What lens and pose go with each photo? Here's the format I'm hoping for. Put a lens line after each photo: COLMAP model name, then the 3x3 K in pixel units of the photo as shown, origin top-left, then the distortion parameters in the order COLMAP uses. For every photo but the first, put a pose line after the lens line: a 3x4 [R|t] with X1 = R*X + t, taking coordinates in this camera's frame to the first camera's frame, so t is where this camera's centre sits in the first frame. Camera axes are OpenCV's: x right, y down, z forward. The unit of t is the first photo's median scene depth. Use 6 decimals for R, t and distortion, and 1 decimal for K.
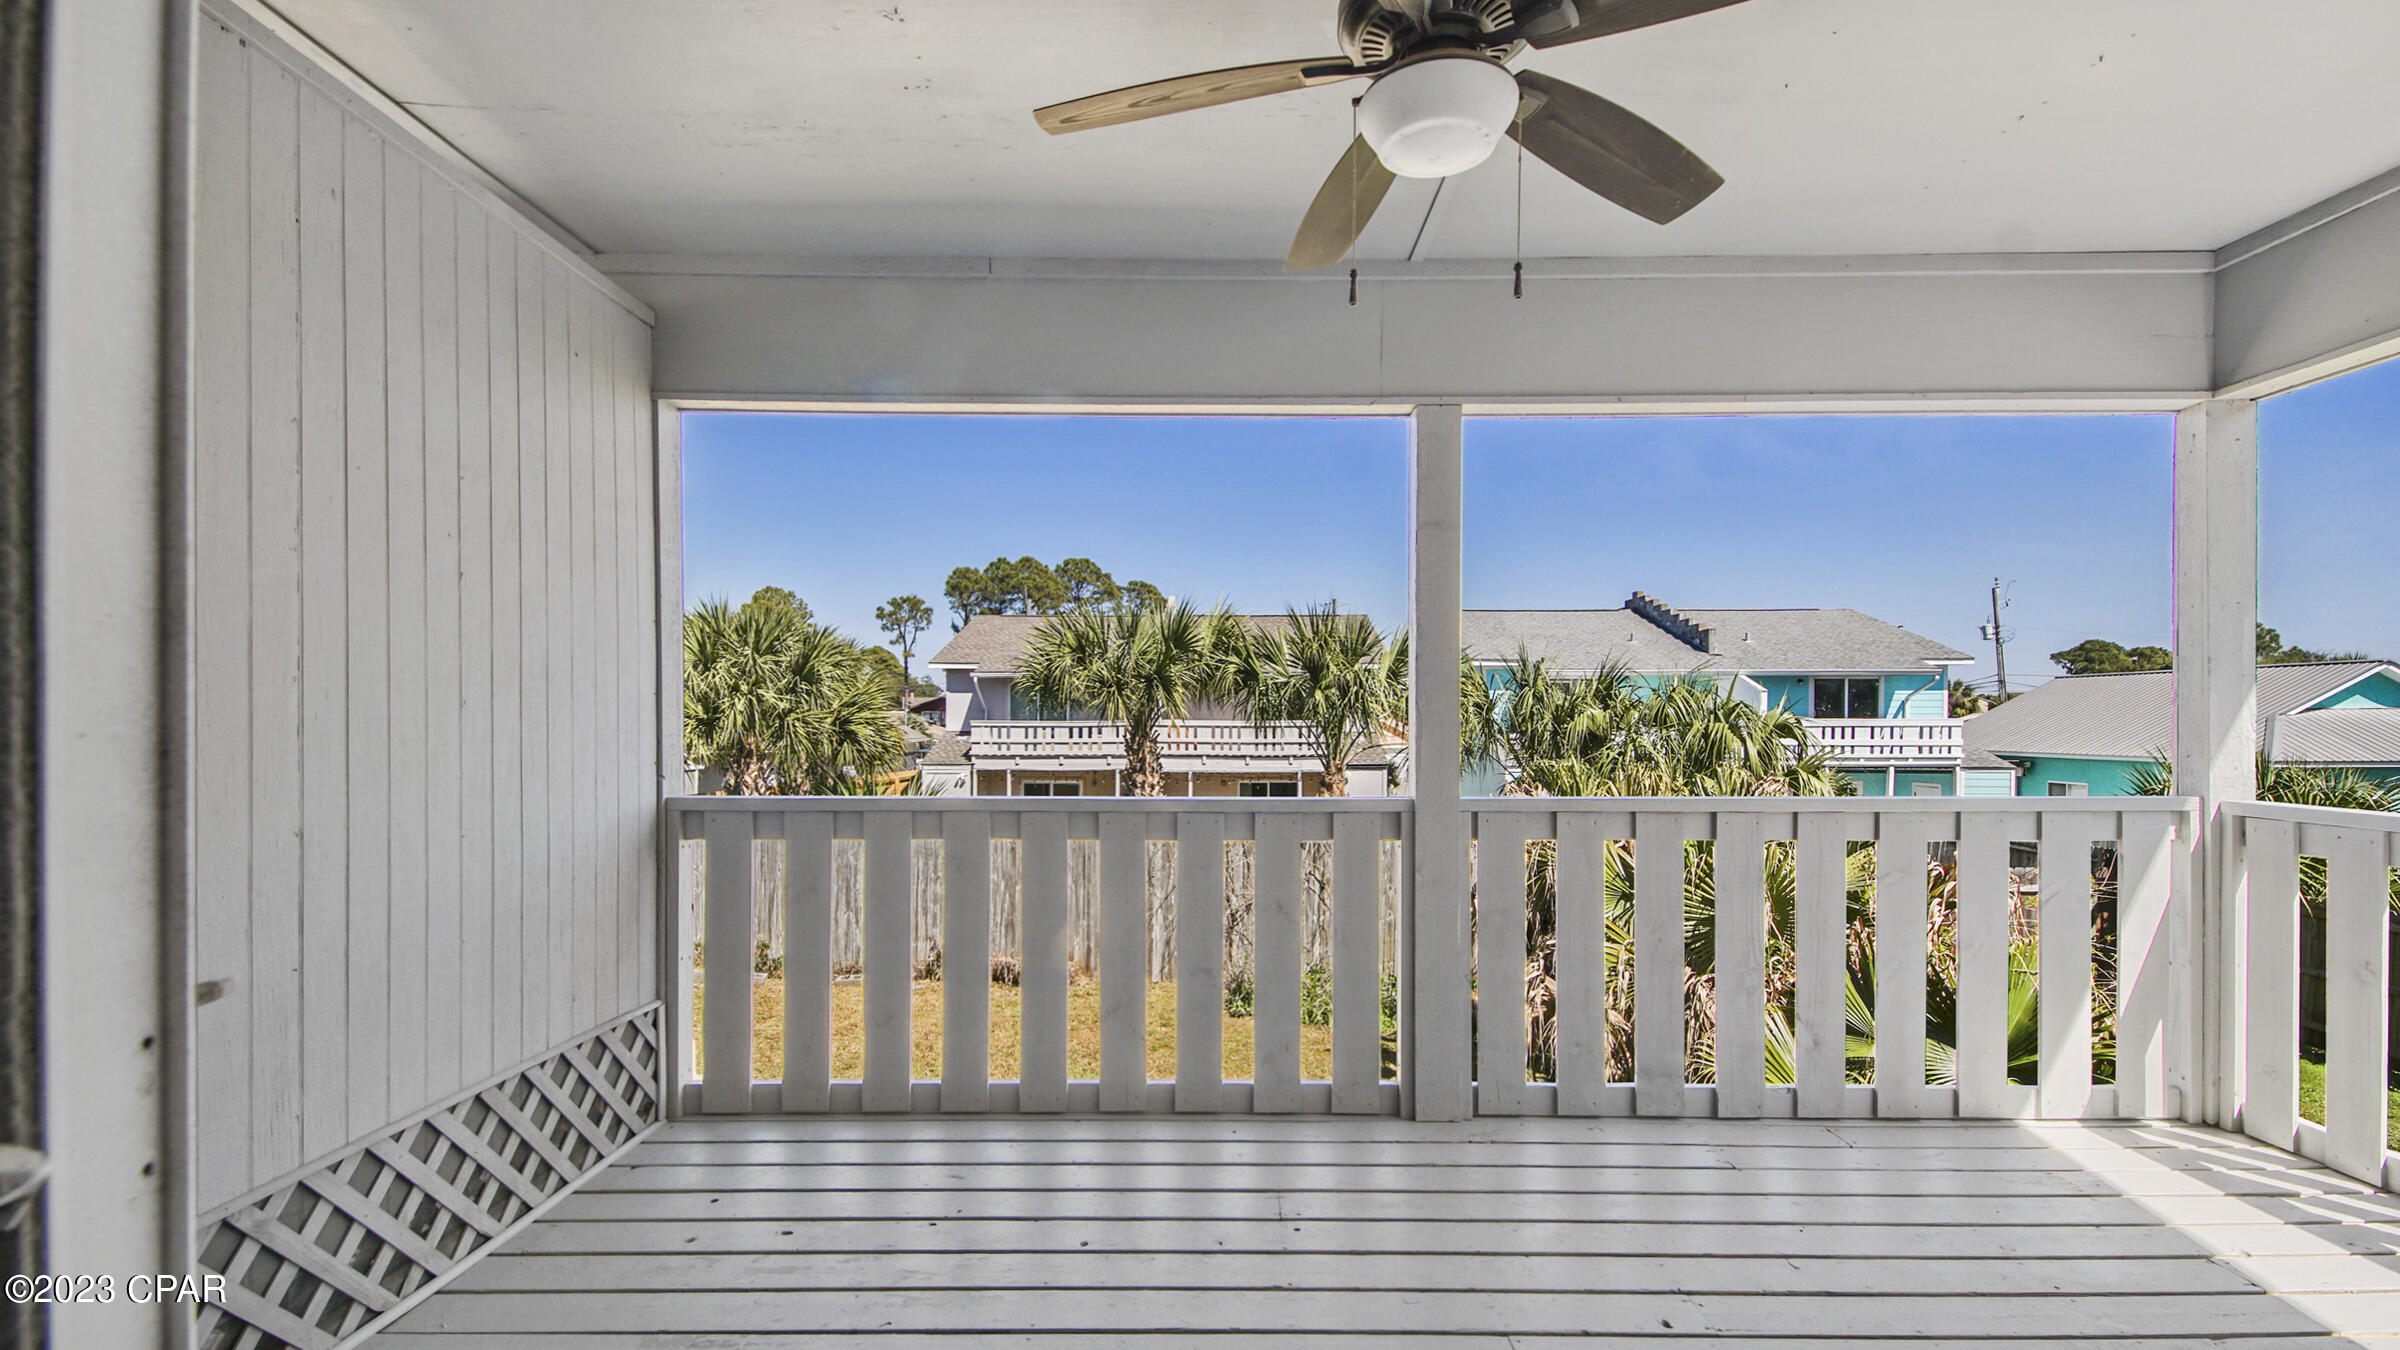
lens RADIAL K [[1098.8, 0, 1201.3], [0, 1098.8, 718.4], [0, 0, 1]] dist [0.001759, -0.000025]
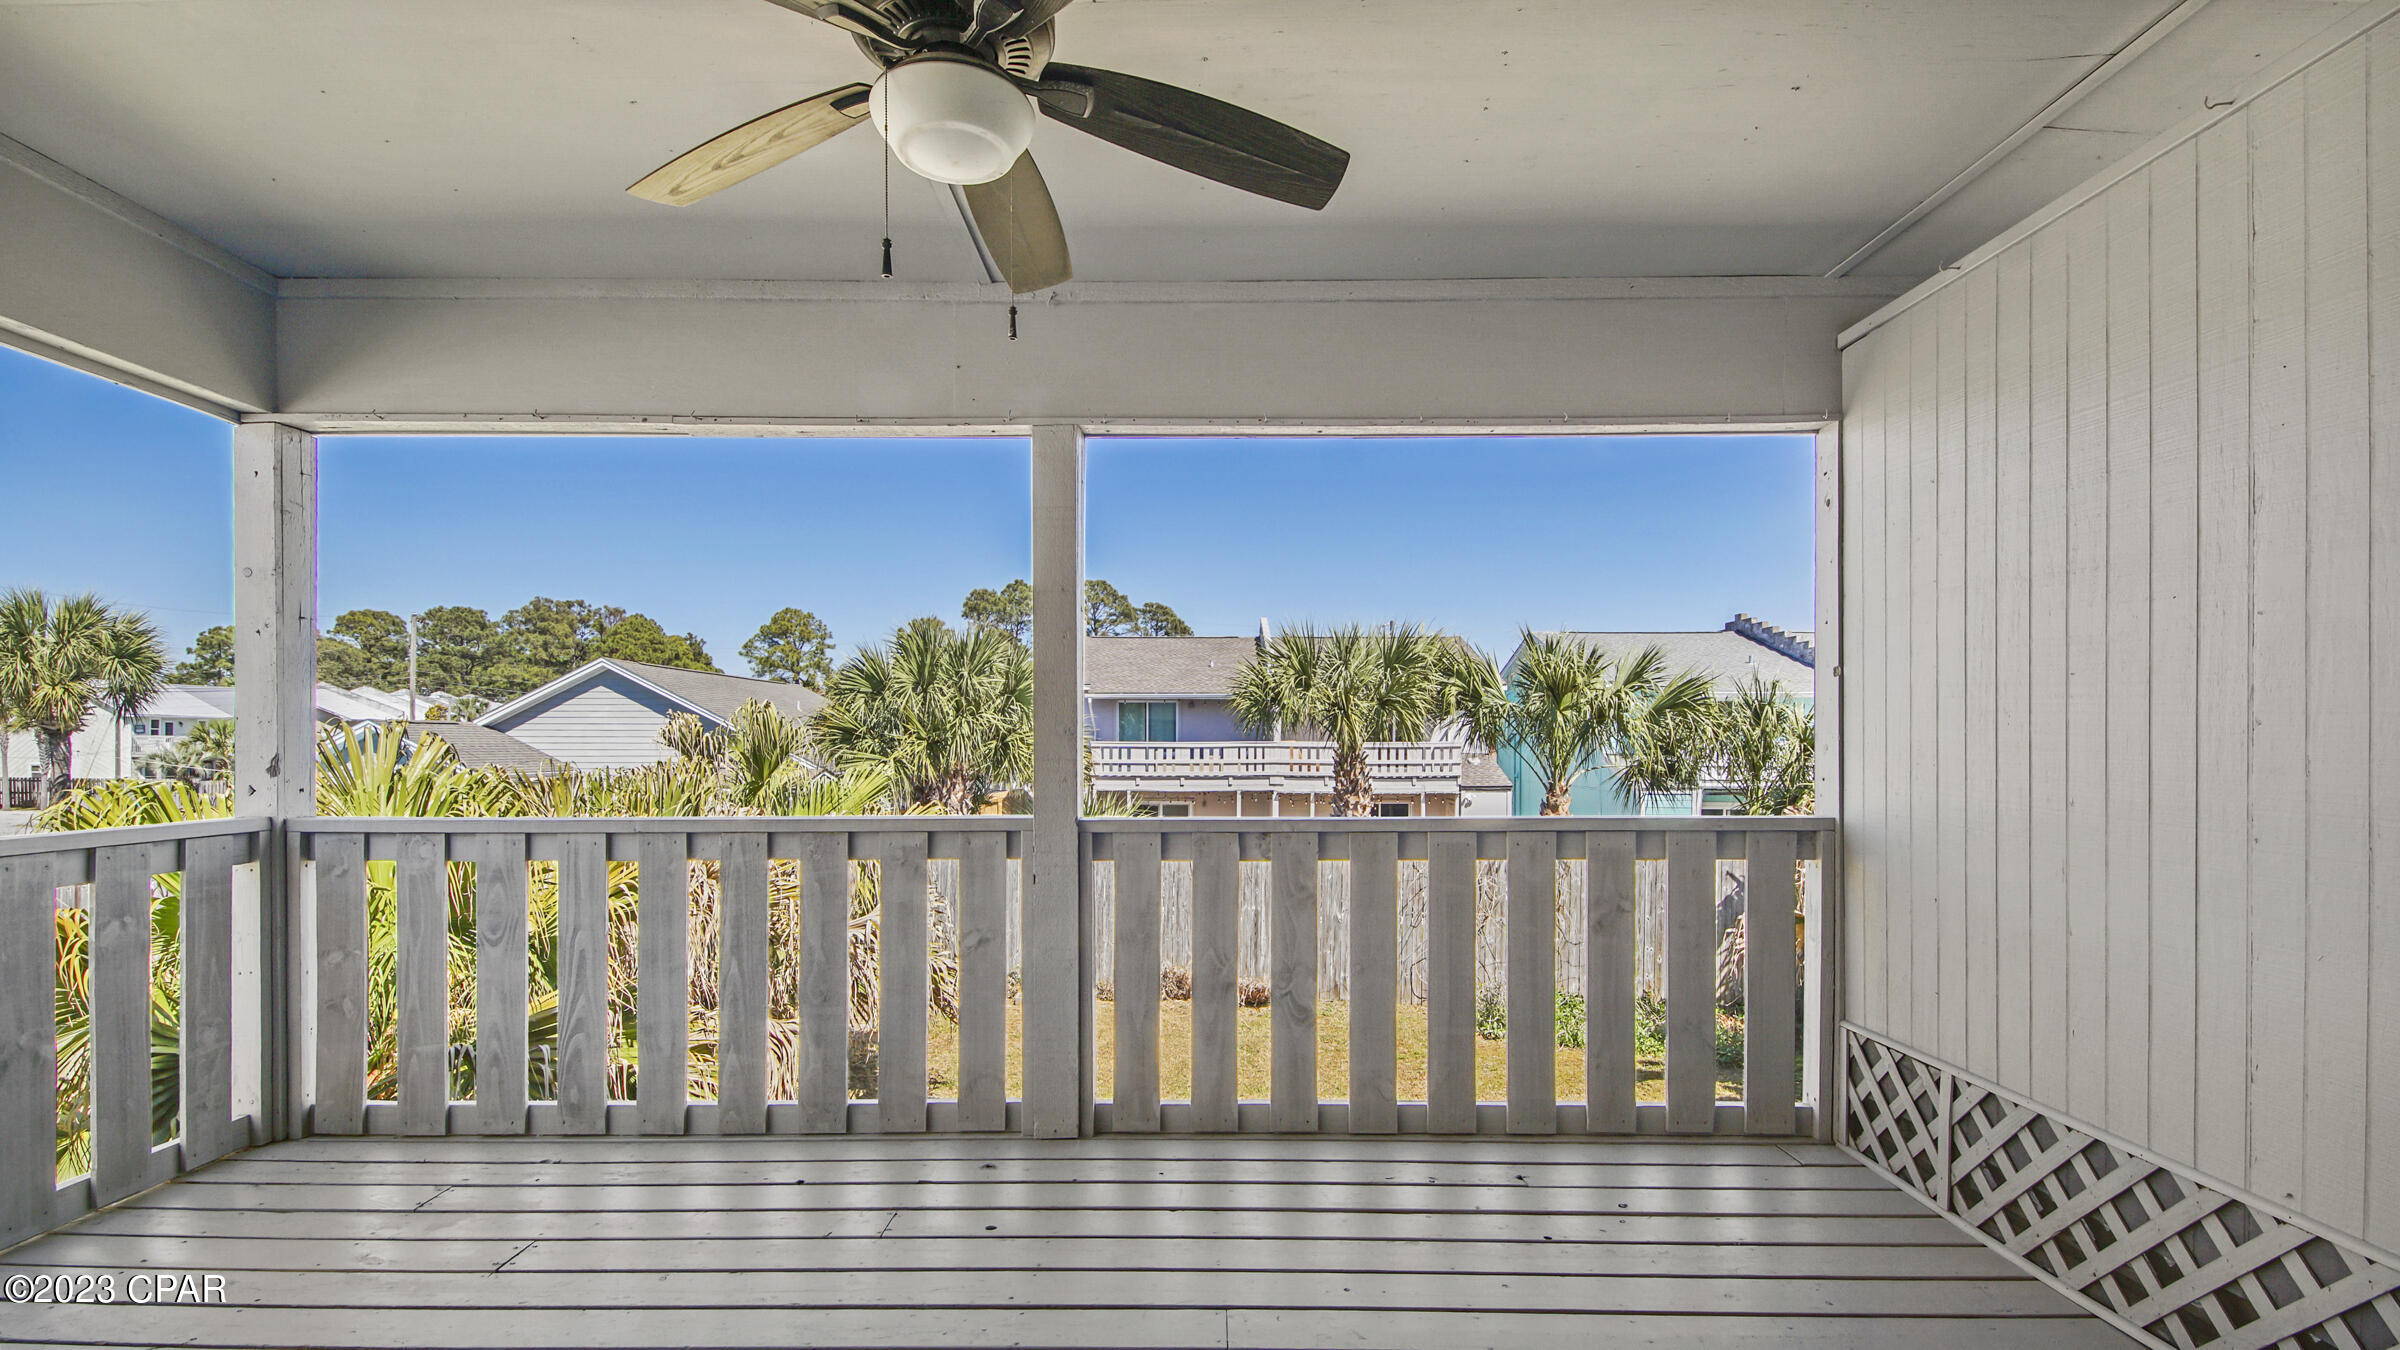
lens RADIAL K [[1092.1, 0, 1167.2], [0, 1092.1, 738.9], [0, 0, 1]] dist [0.001702, 0.000218]
pose [[0.999947, 0.001814, -0.010105, -0.211996], [-0.001818, 0.999998, -0.000427, -0.000155], [0.010104, 0.000446, 0.999949, 0.001279]]
